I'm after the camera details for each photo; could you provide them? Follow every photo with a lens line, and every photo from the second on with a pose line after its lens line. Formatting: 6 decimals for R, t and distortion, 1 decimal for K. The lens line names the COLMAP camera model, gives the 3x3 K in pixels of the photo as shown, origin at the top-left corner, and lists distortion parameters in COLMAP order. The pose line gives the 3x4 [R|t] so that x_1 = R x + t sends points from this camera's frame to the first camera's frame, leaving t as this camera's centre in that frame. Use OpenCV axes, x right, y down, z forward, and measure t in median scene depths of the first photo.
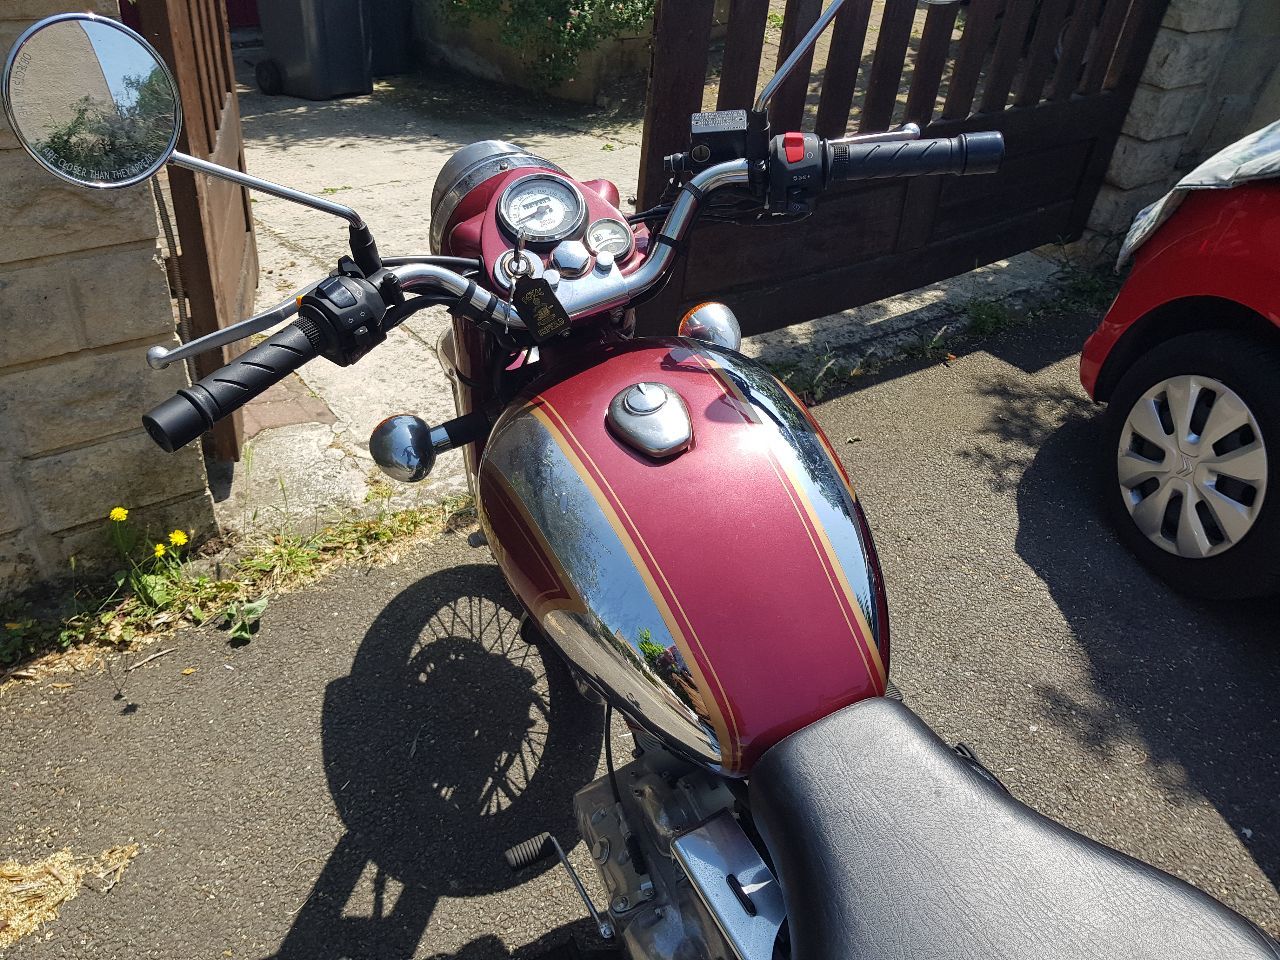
lens RADIAL K [[978.3, 0, 625.1], [0, 978.3, 479.7], [0, 0, 1]] dist [0.048965, -0.066223]
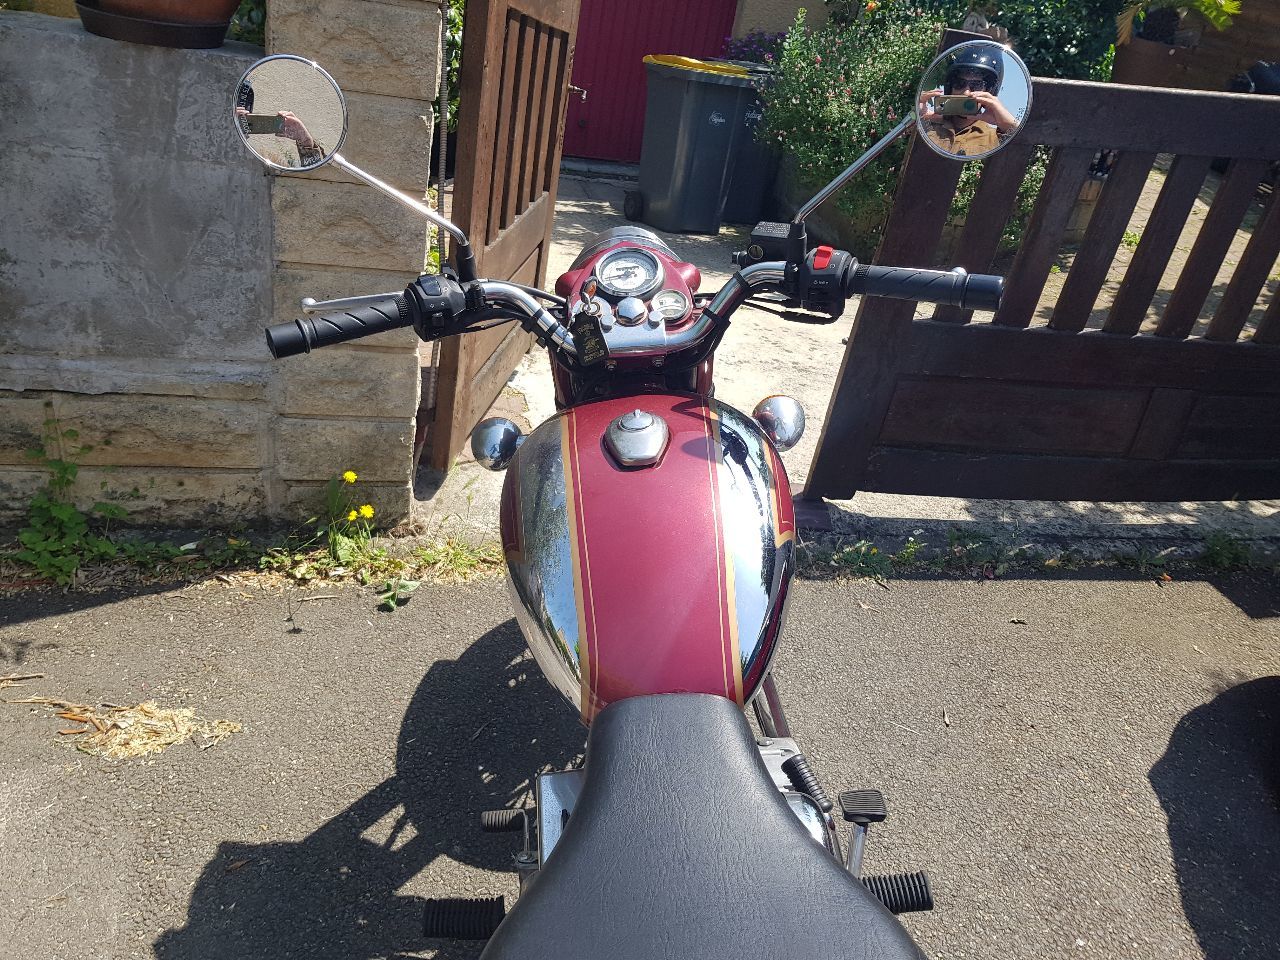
lens RADIAL K [[973.4, 0, 643.3], [0, 973.4, 492.3], [0, 0, 1]] dist [0.112905, -0.202279]
pose [[0.924508, 0.249924, -0.287788, 0.212791], [-0.288160, 0.952500, -0.098523, 0.063138], [0.249495, 0.174015, 0.952613, -0.078165]]
